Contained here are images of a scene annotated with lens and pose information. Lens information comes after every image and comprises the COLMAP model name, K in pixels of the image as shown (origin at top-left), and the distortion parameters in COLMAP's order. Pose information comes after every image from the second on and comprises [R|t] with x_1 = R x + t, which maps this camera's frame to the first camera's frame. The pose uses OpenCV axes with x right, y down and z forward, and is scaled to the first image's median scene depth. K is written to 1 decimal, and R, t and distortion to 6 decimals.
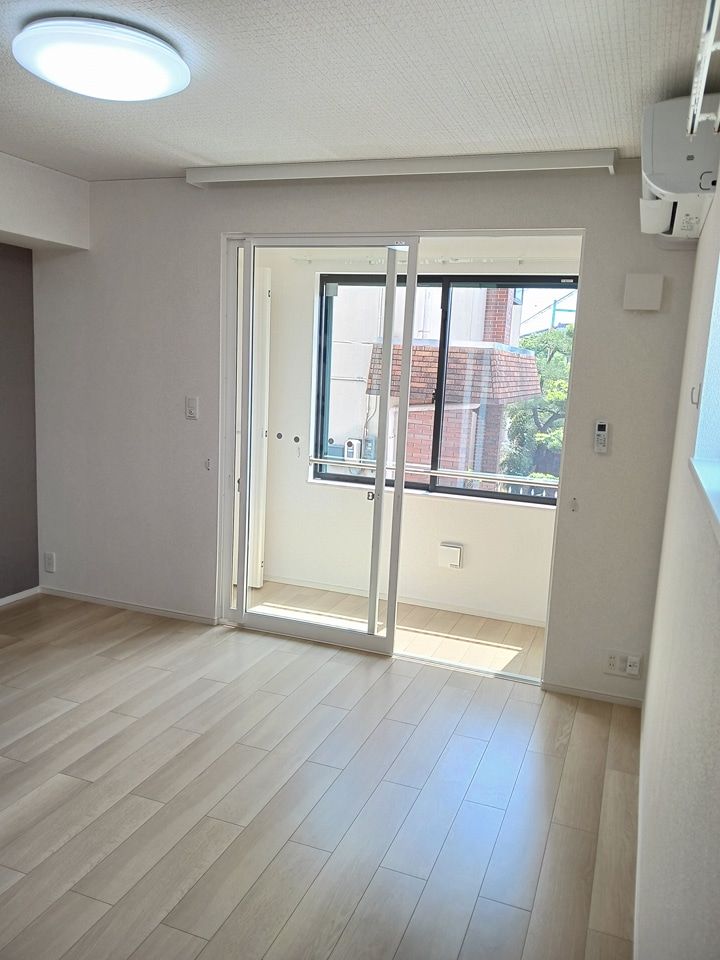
lens RADIAL K [[756.3, 0, 357.4], [0, 756.3, 482.8], [0, 0, 1]] dist [0.002091, 0.010831]
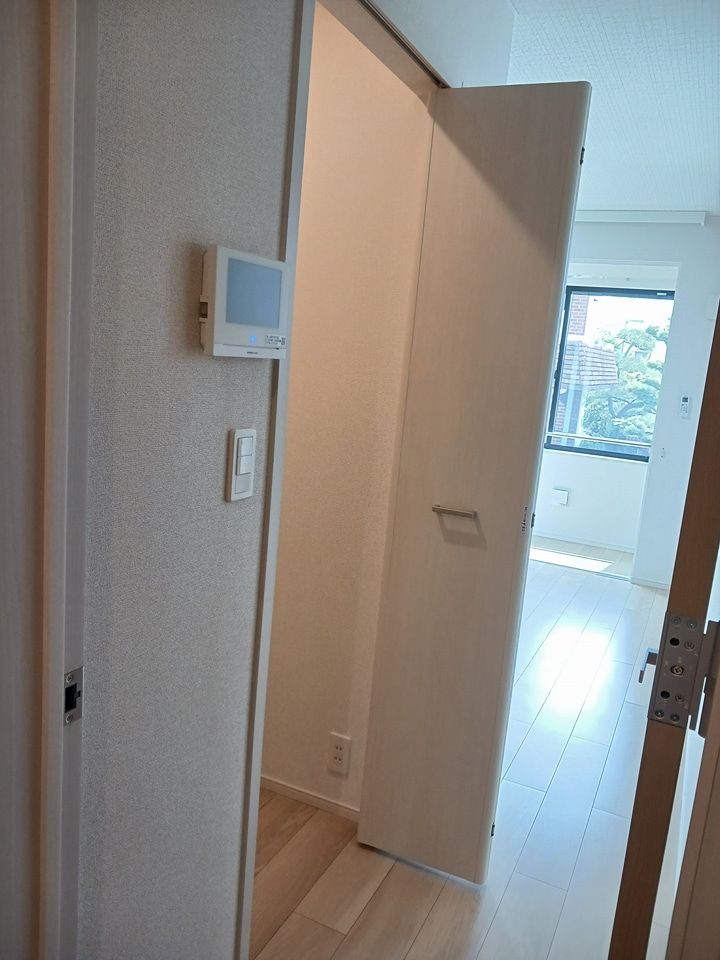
lens RADIAL K [[756.3, 0, 362.9], [0, 756.3, 478.3], [0, 0, 1]] dist [0.002091, 0.010831]
pose [[0.996574, 0.048671, -0.066874, -0.059645], [-0.047857, 0.998760, 0.013728, 0.027792], [0.067459, -0.010480, 0.997667, -0.155271]]
